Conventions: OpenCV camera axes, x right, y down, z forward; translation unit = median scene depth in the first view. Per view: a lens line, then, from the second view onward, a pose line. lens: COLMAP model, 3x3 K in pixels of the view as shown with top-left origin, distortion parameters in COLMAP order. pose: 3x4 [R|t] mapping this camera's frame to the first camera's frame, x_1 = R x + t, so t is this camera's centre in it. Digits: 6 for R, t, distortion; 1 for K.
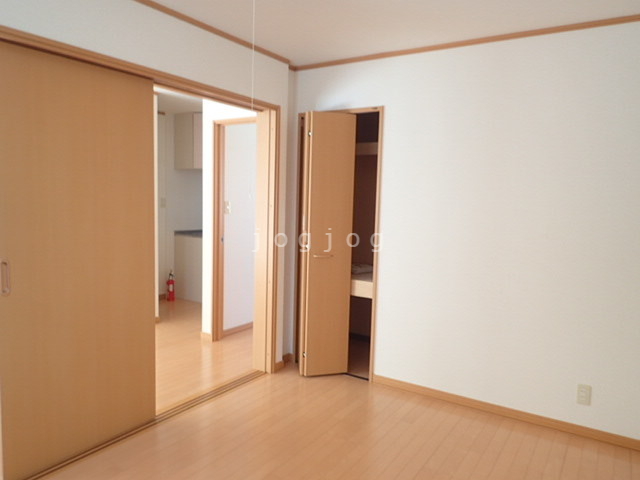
lens RADIAL K [[474.7, 0, 320.0], [0, 474.7, 240.0], [0, 0, 1]] dist [0.005202, 0.000460]
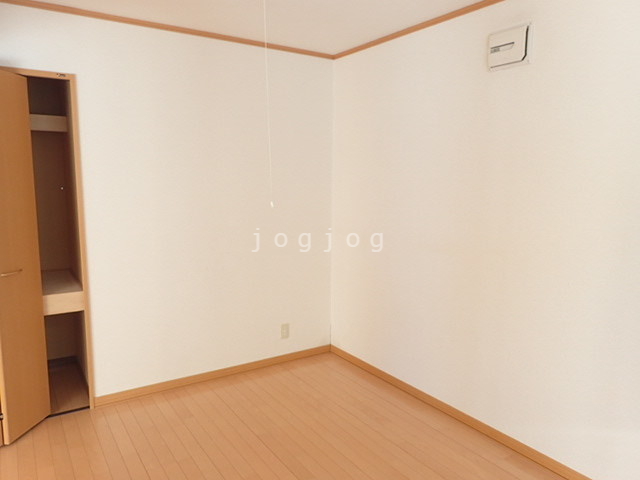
lens RADIAL K [[470.7, 0, 319.8], [0, 470.7, 257.1], [0, 0, 1]] dist [0.001549, -0.000168]
pose [[0.395740, -0.162214, 0.903923, -0.462451], [0.098086, 0.986112, 0.134021, -0.039647], [-0.913110, 0.035624, 0.406155, 0.292057]]
